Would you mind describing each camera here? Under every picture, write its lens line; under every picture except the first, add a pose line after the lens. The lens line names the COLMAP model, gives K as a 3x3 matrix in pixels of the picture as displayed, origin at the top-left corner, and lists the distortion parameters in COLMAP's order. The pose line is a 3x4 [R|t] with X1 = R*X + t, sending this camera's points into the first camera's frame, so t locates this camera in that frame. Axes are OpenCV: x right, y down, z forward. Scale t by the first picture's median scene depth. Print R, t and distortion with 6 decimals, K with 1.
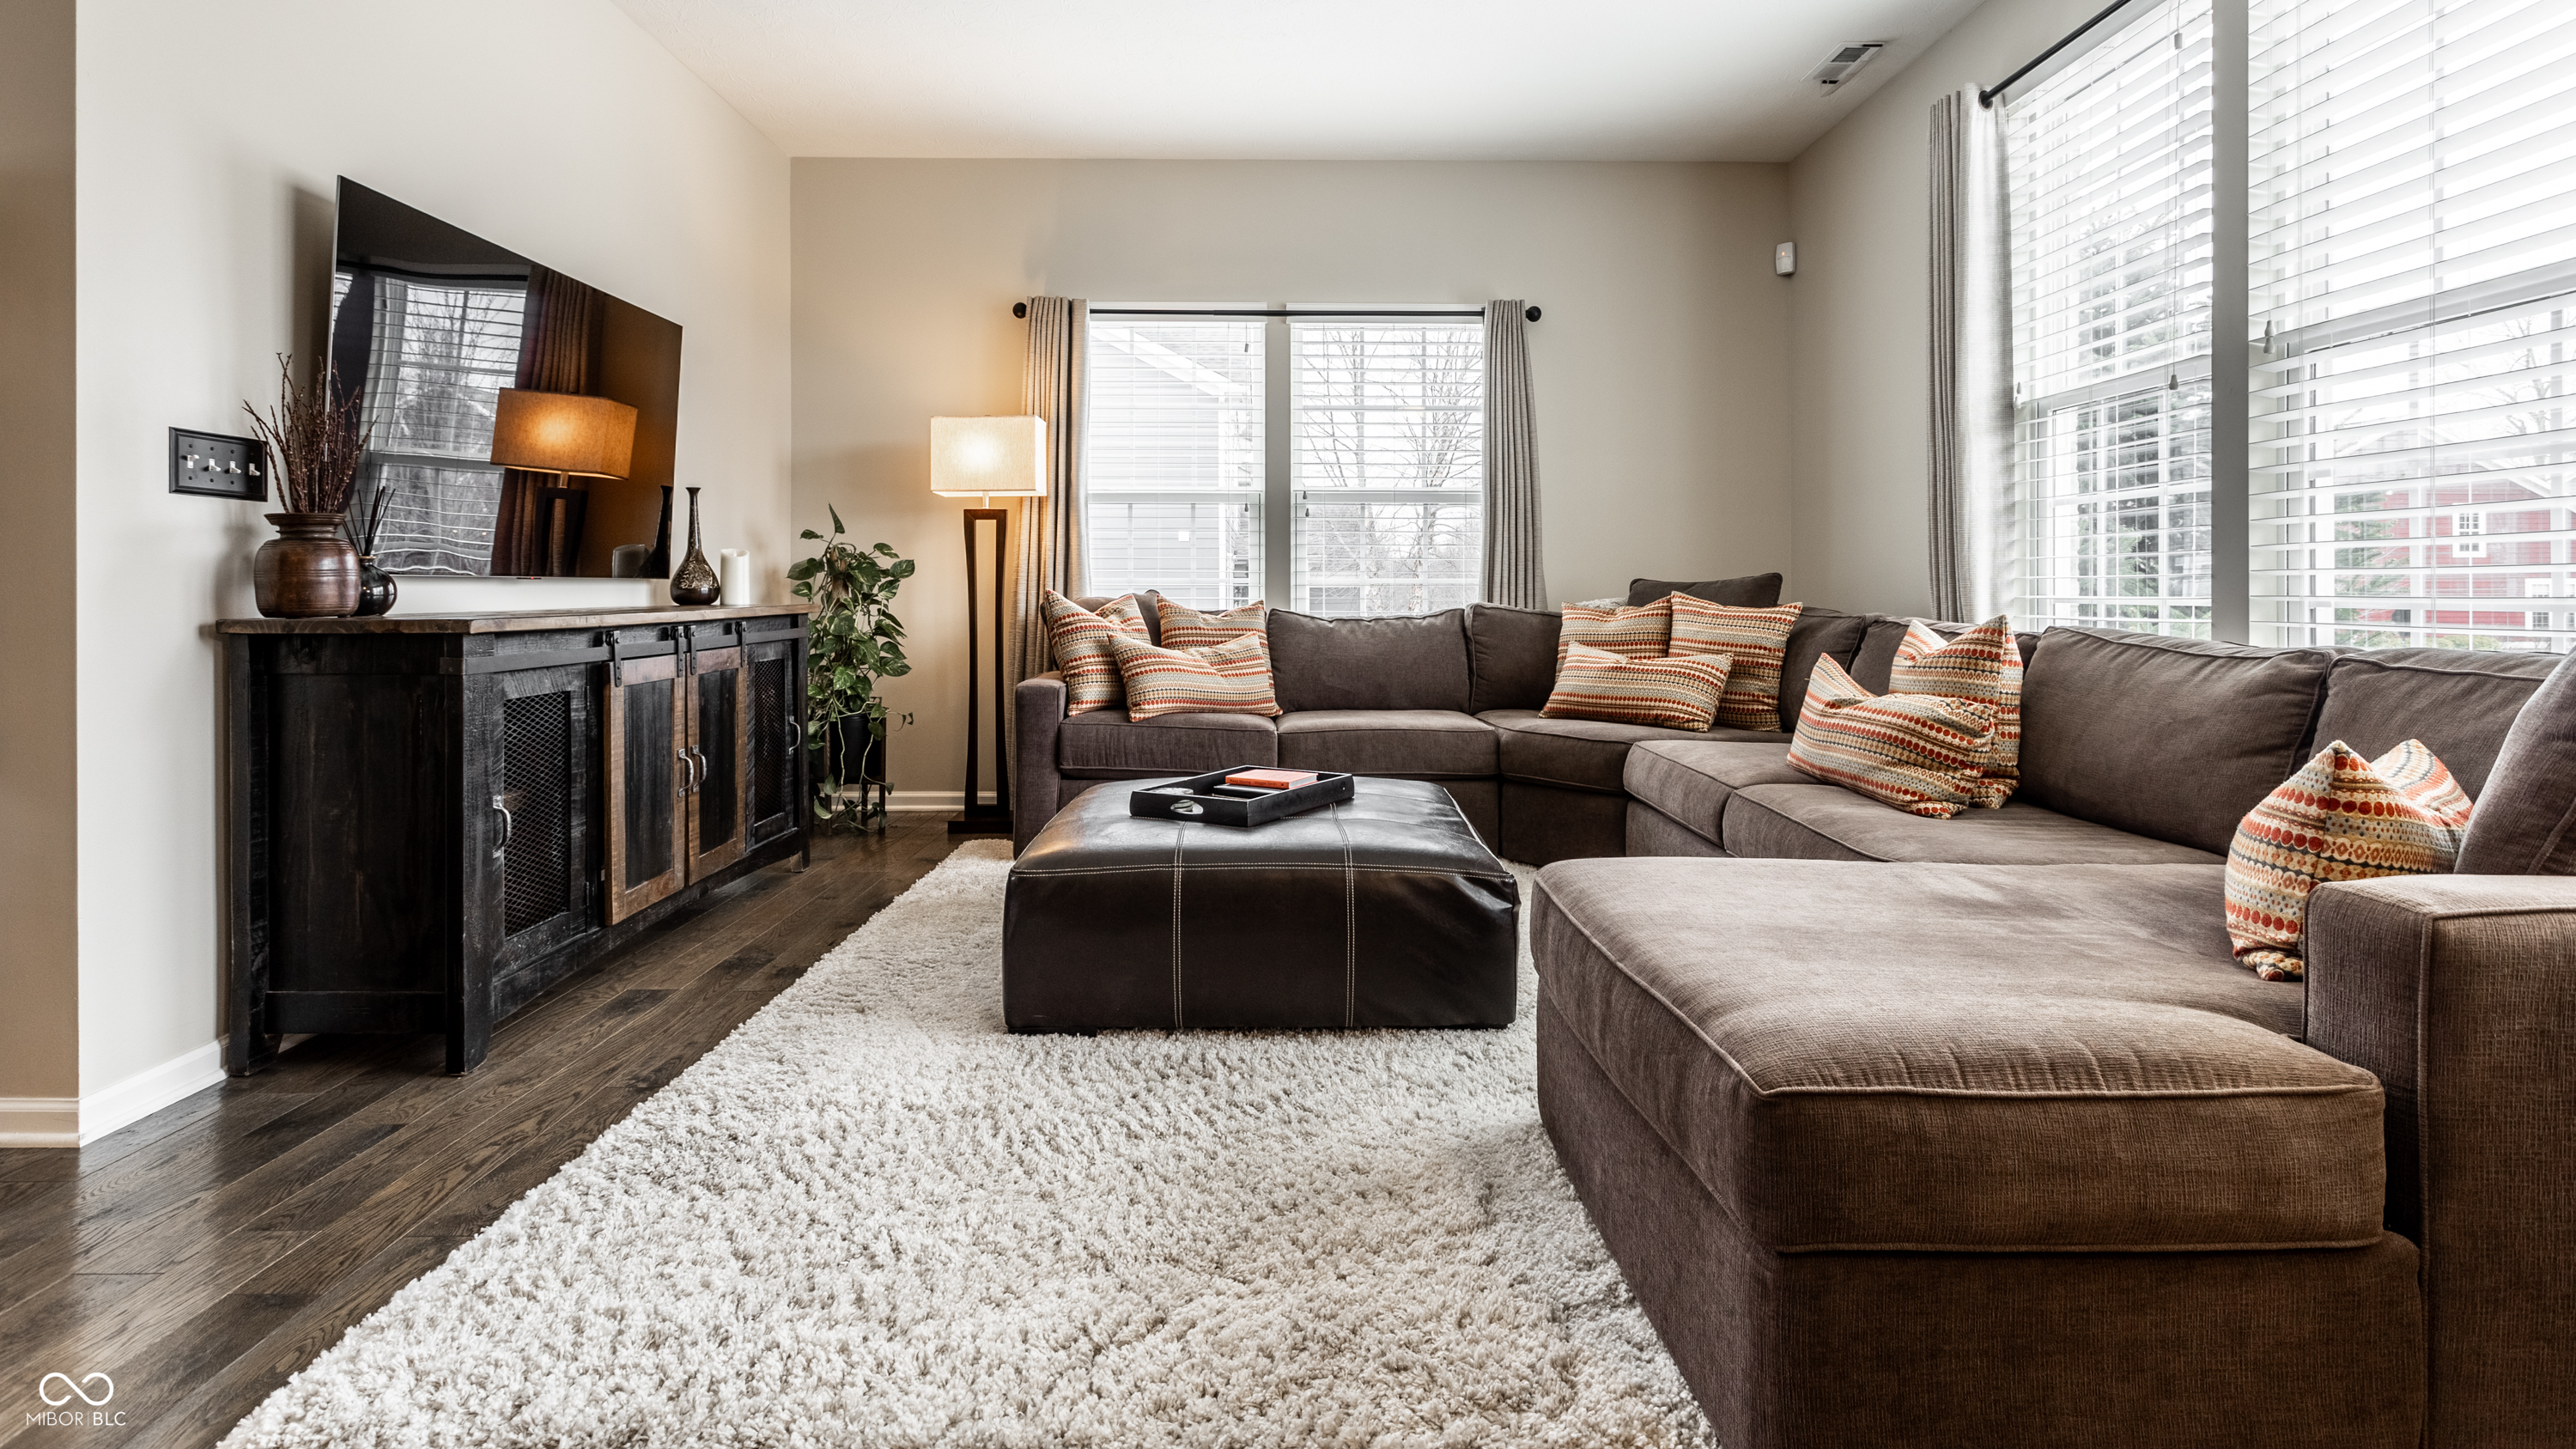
lens RADIAL K [[1209.1, 0, 1287.2], [0, 1209.1, 592.2], [0, 0, 1]] dist [-0.004644, 0.002918]
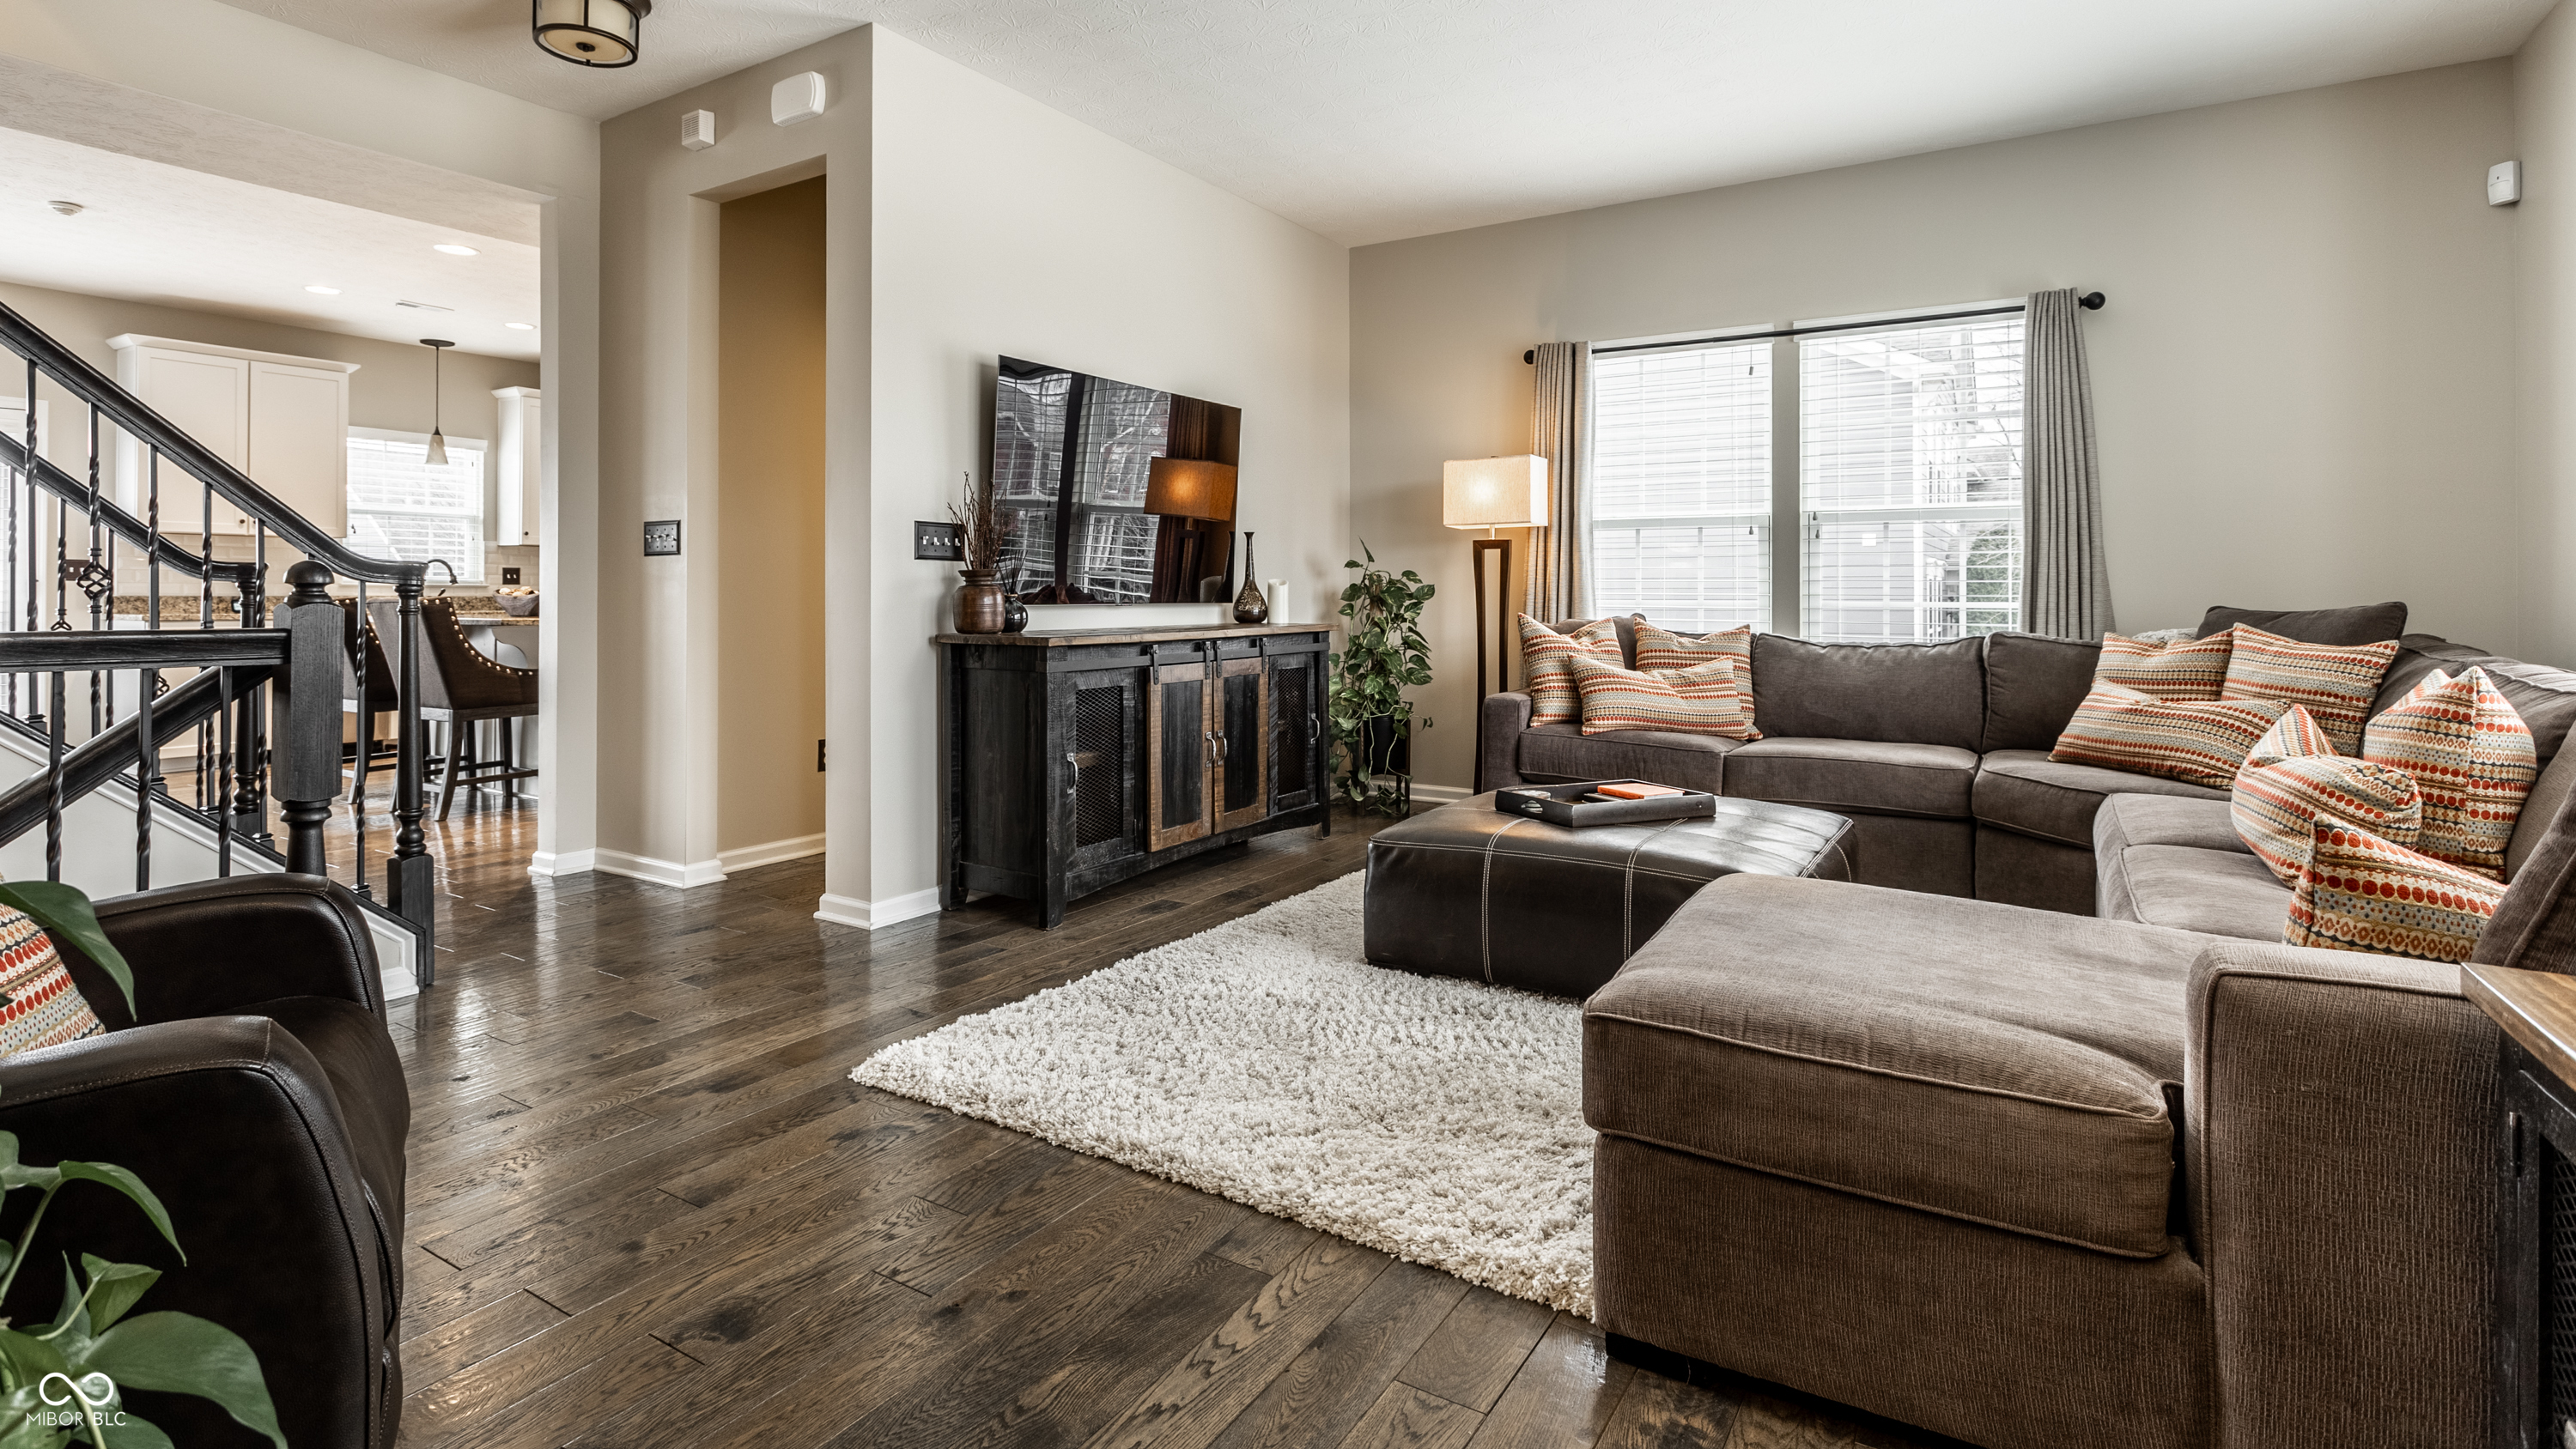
lens RADIAL K [[1262.3, 0, 1245.4], [0, 1262.3, 595.7], [0, 0, 1]] dist [-0.005894, 0.004908]
pose [[0.830601, 0.002887, -0.556860, 0.256528], [-0.003633, 0.999993, -0.000236, -0.018549], [0.556856, 0.002219, 0.830606, -0.123328]]
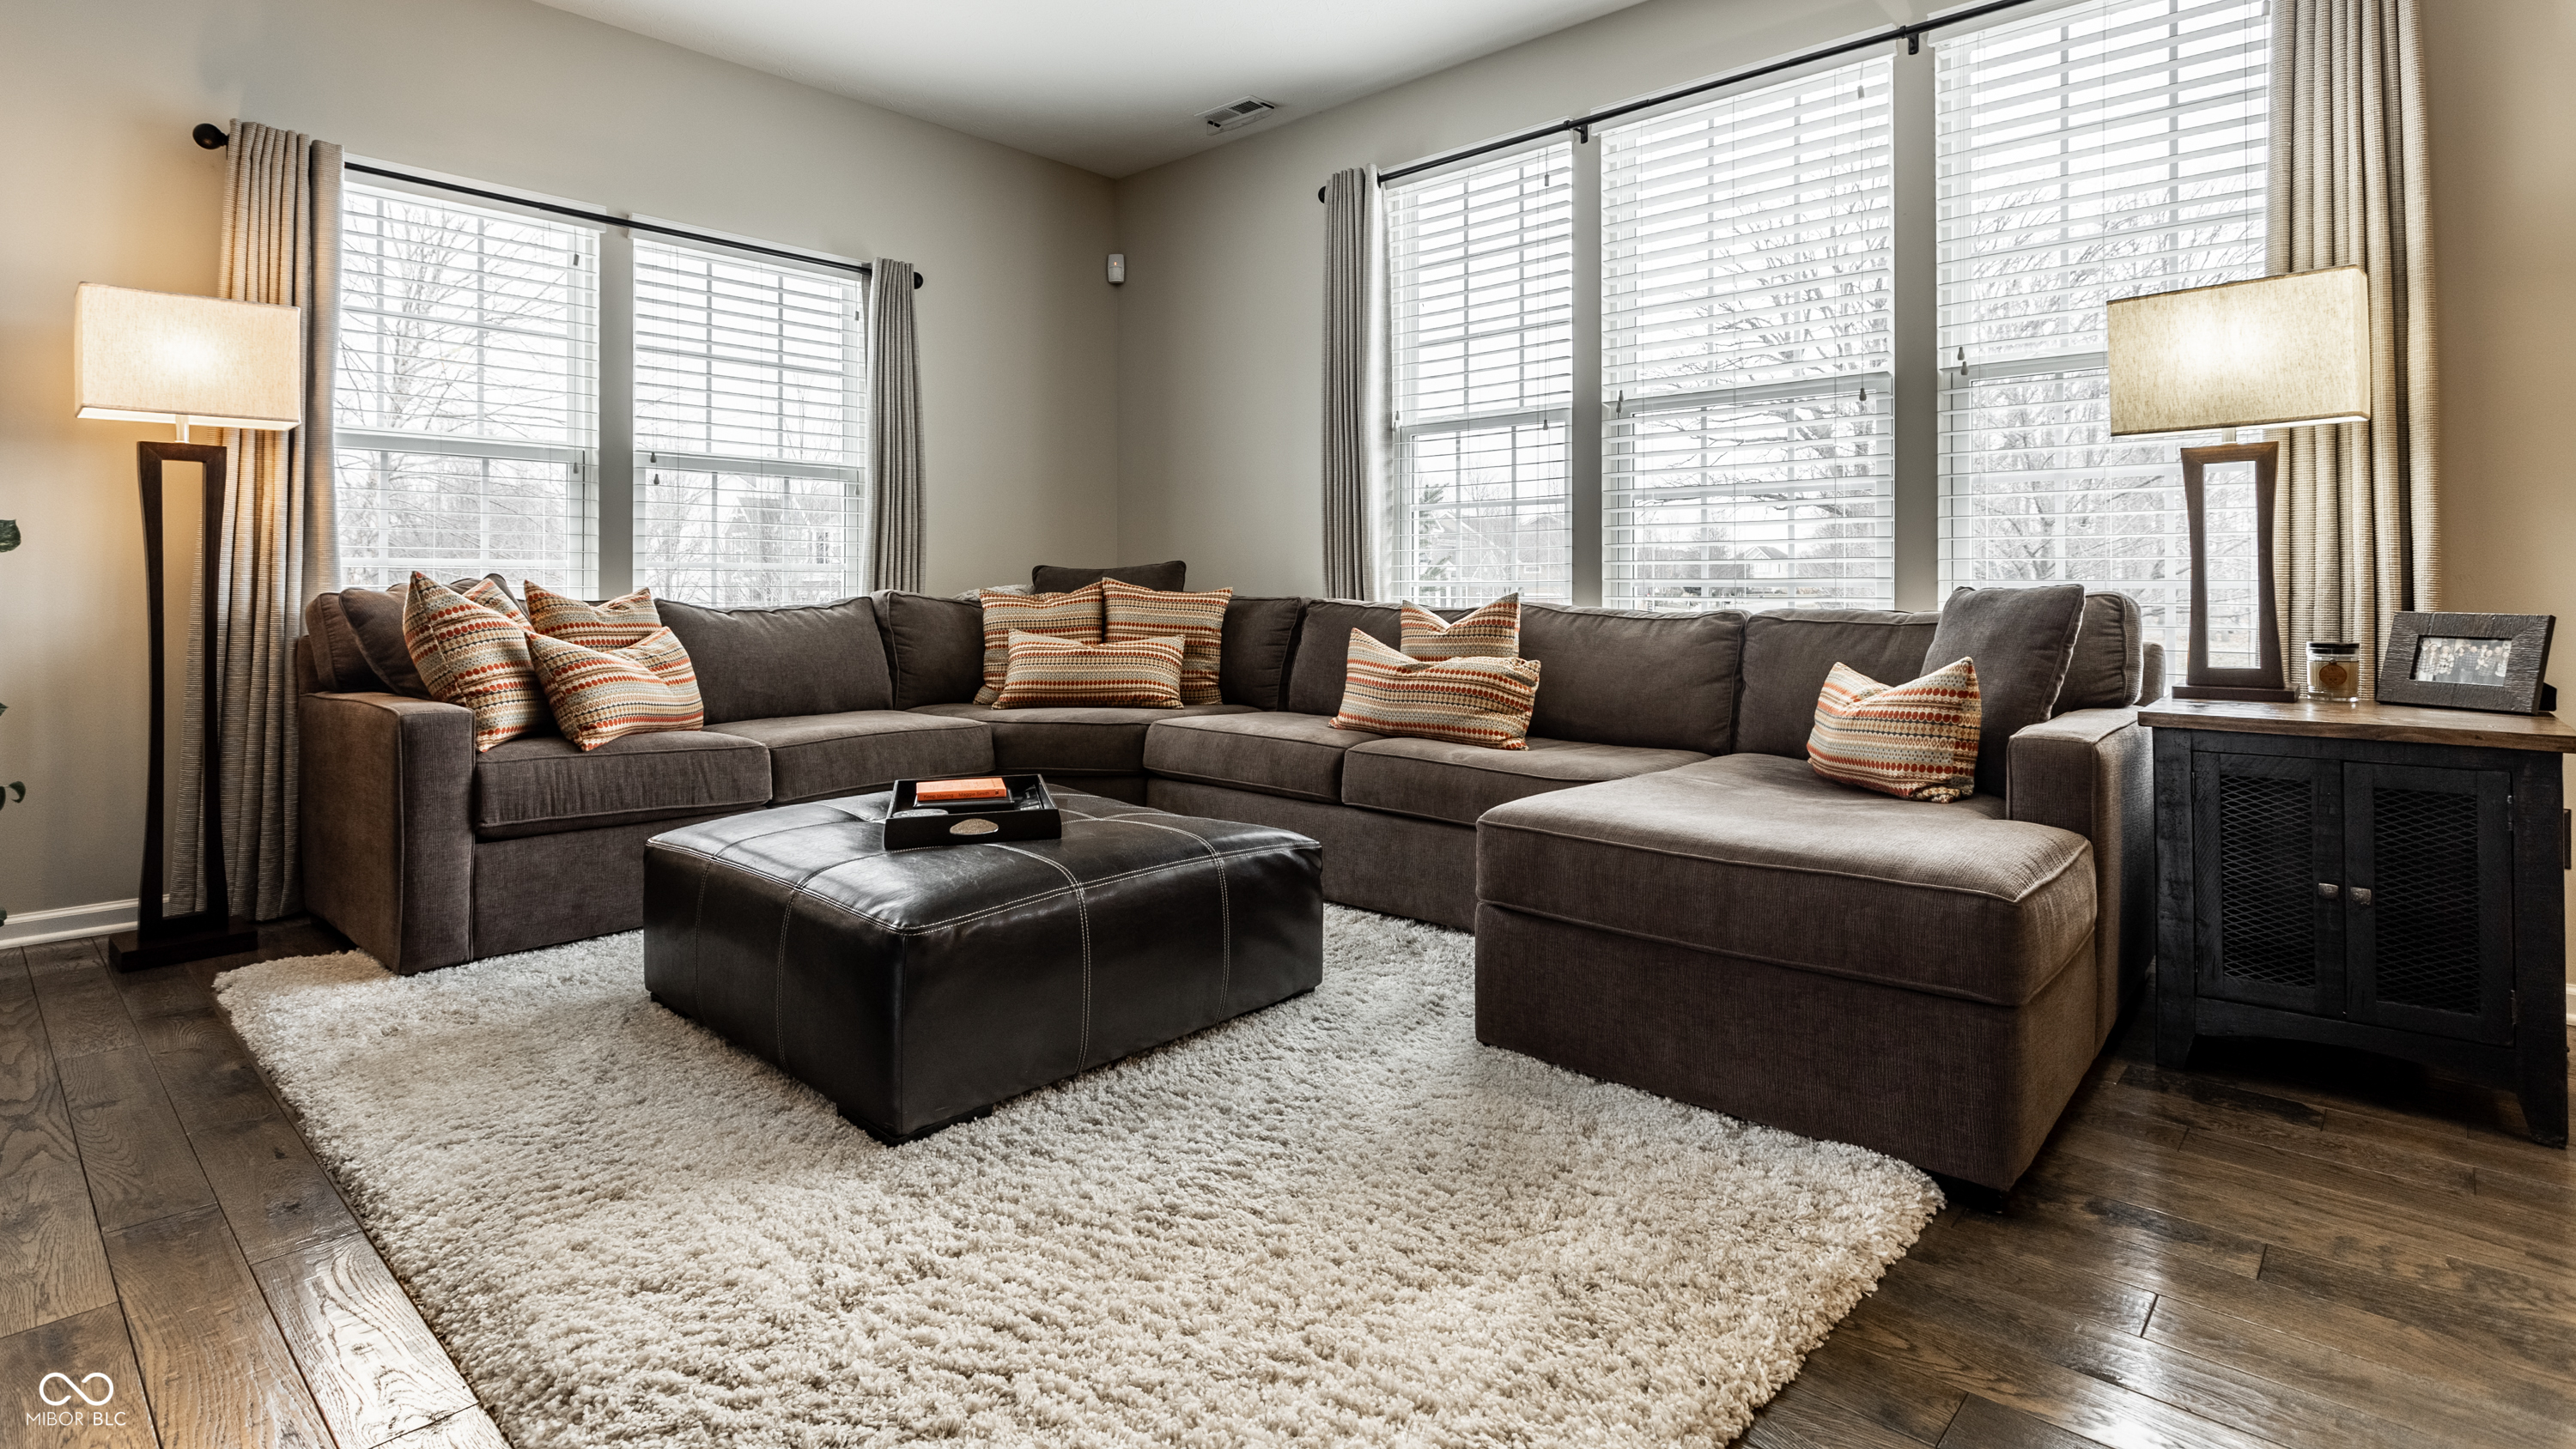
lens RADIAL K [[1262.3, 0, 1249.8], [0, 1262.3, 589.8], [0, 0, 1]] dist [-0.005894, 0.004908]
pose [[0.694368, -0.003246, 0.719612, -0.402161], [0.002117, 0.999995, 0.002468, 0.007913], [-0.719617, -0.000190, 0.694372, 0.177700]]
